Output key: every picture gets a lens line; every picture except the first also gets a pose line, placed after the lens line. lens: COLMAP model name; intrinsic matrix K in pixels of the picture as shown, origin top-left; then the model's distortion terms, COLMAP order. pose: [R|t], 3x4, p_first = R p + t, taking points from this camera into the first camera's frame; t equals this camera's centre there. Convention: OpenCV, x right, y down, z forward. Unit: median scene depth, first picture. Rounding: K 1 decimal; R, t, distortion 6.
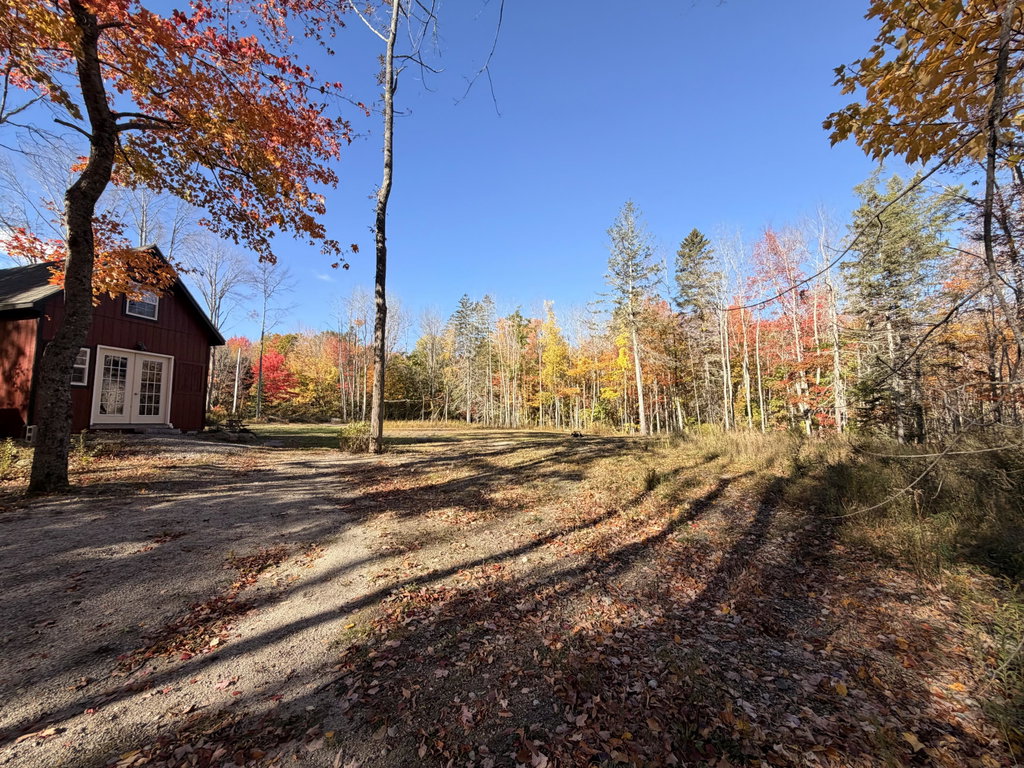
lens RADIAL K [[406.3, 0, 508.5], [0, 406.3, 383.9], [0, 0, 1]] dist [-0.000995, -0.000177]
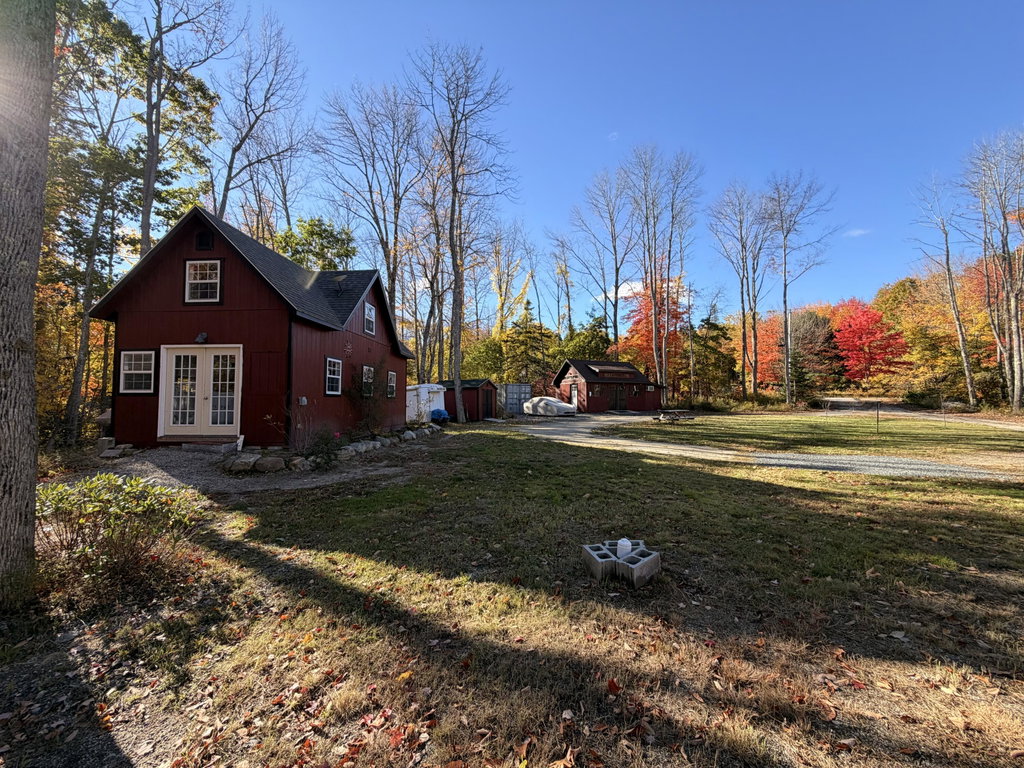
lens RADIAL K [[406.3, 0, 508.5], [0, 406.3, 383.9], [0, 0, 1]] dist [-0.000995, -0.000177]
pose [[0.195344, -0.044048, -0.979745, -0.011847], [0.096674, 0.994990, -0.025459, 0.070773], [0.975958, -0.089742, 0.198624, 1.351123]]
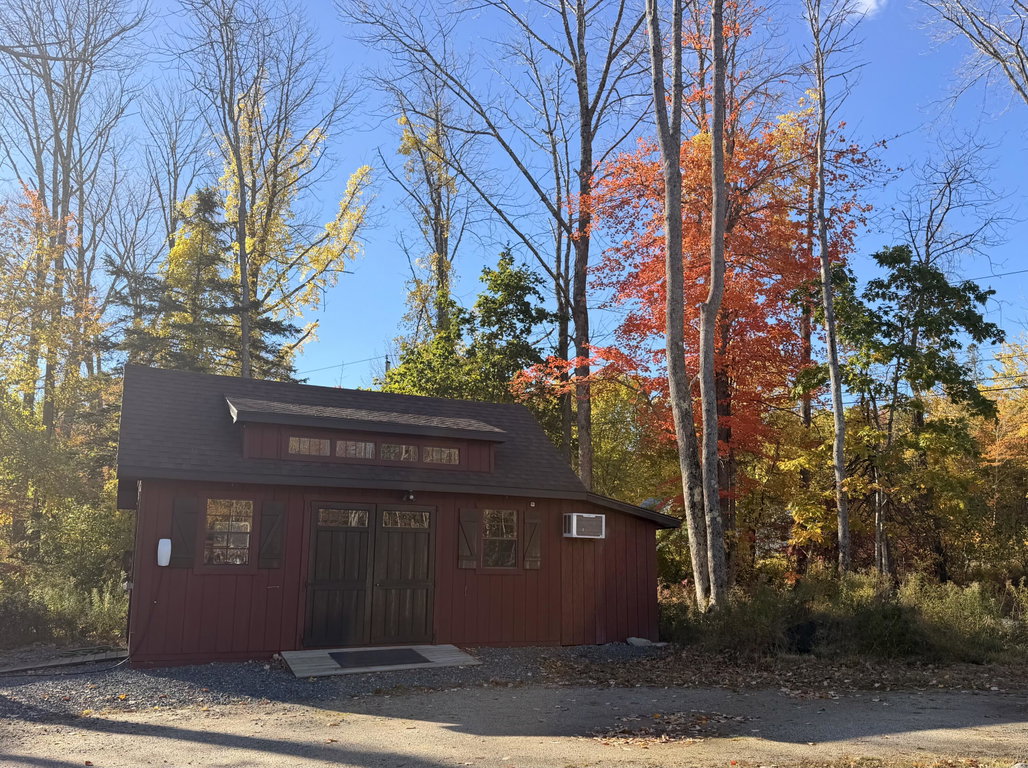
lens RADIAL K [[823.1, 0, 511.3], [0, 823.1, 464.7], [0, 0, 1]] dist [0.053136, -0.003177]
pose [[0.141561, -0.131230, -0.981193, -1.448588], [0.086472, 0.989025, -0.119802, 0.165538], [0.986146, -0.067887, 0.151355, 2.571473]]
